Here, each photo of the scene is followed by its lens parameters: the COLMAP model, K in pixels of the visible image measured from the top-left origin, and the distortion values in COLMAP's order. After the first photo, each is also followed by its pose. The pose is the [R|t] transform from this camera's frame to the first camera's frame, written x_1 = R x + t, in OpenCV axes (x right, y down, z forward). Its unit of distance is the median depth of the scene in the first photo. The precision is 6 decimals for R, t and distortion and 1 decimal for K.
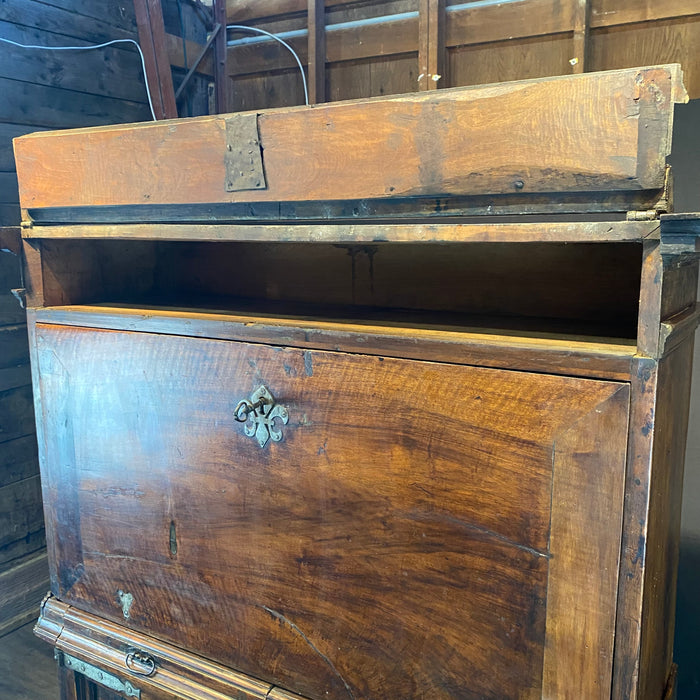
lens RADIAL K [[705.6, 0, 361.5], [0, 705.6, 335.9], [0, 0, 1]] dist [0.018311, 0.000000]
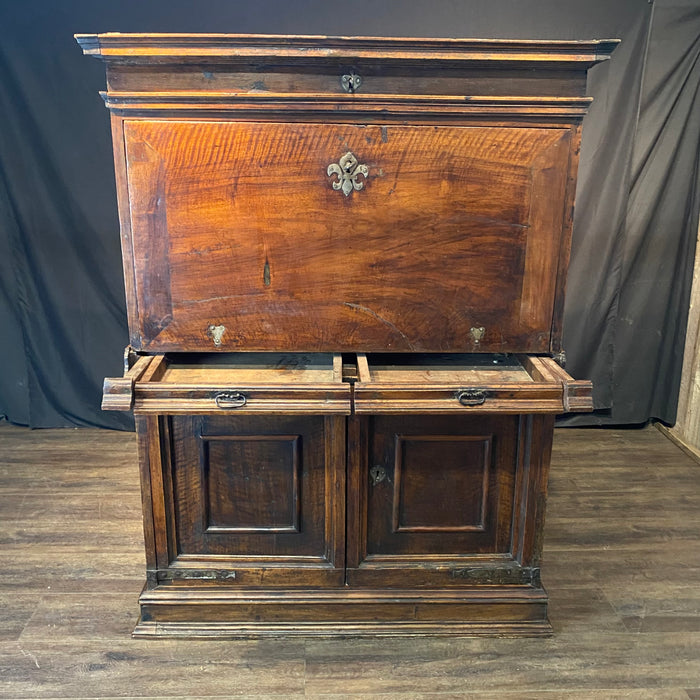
lens RADIAL K [[705.6, 0, 347.1], [0, 705.6, 353.0], [0, 0, 1]] dist [0.018311, 0.000000]
pose [[0.851459, -0.133514, 0.507141, -1.007612], [0.063703, 0.986219, 0.152686, 0.271339], [-0.520538, -0.097699, 0.848230, -0.367179]]
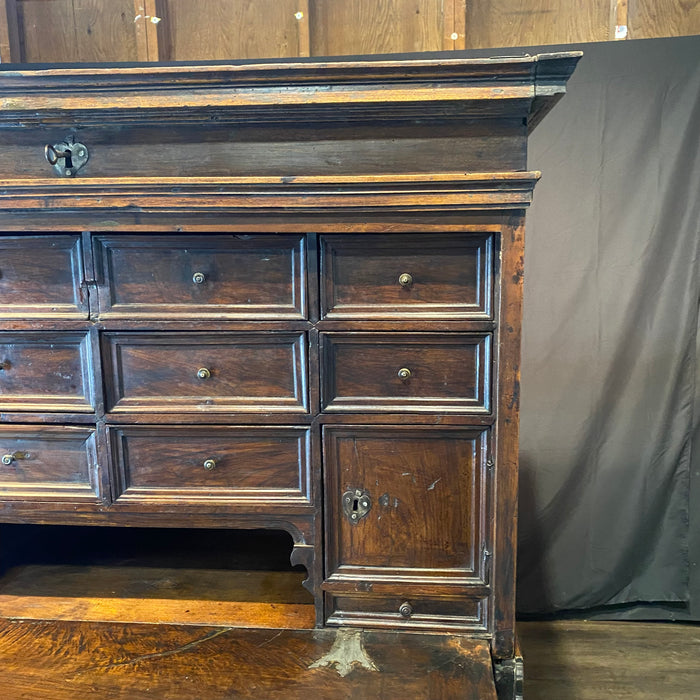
lens RADIAL K [[705.6, 0, 355.5], [0, 705.6, 350.2], [0, 0, 1]] dist [0.018311, 0.000000]
pose [[0.909153, -0.078286, 0.409038, -0.194468], [0.069318, 0.996918, 0.036731, 0.141408], [-0.410652, -0.005040, 0.911778, 0.109161]]
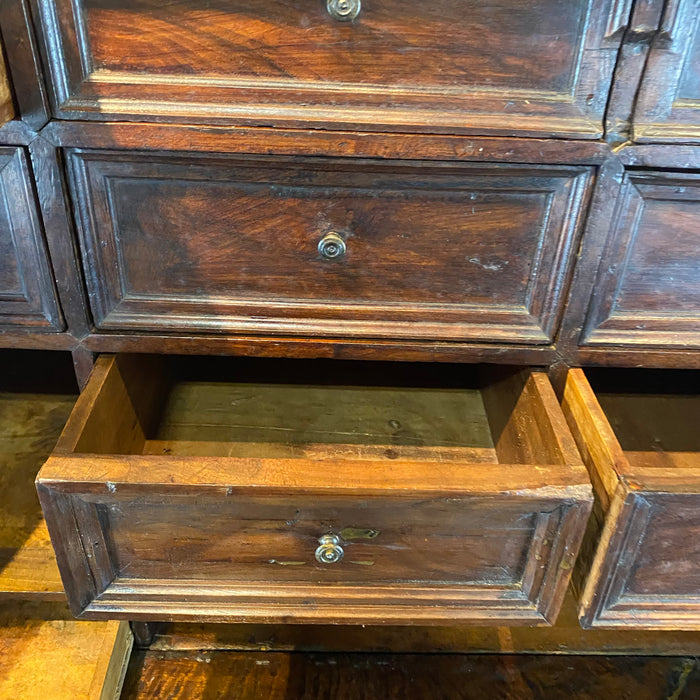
lens RADIAL K [[705.6, 0, 352.0], [0, 705.6, 344.9], [0, 0, 1]] dist [0.018311, 0.000000]
pose [[0.861227, -0.233697, 0.451302, -0.413148], [0.027286, 0.907985, 0.418112, 0.058460], [-0.507487, -0.347776, 0.788358, 0.804047]]
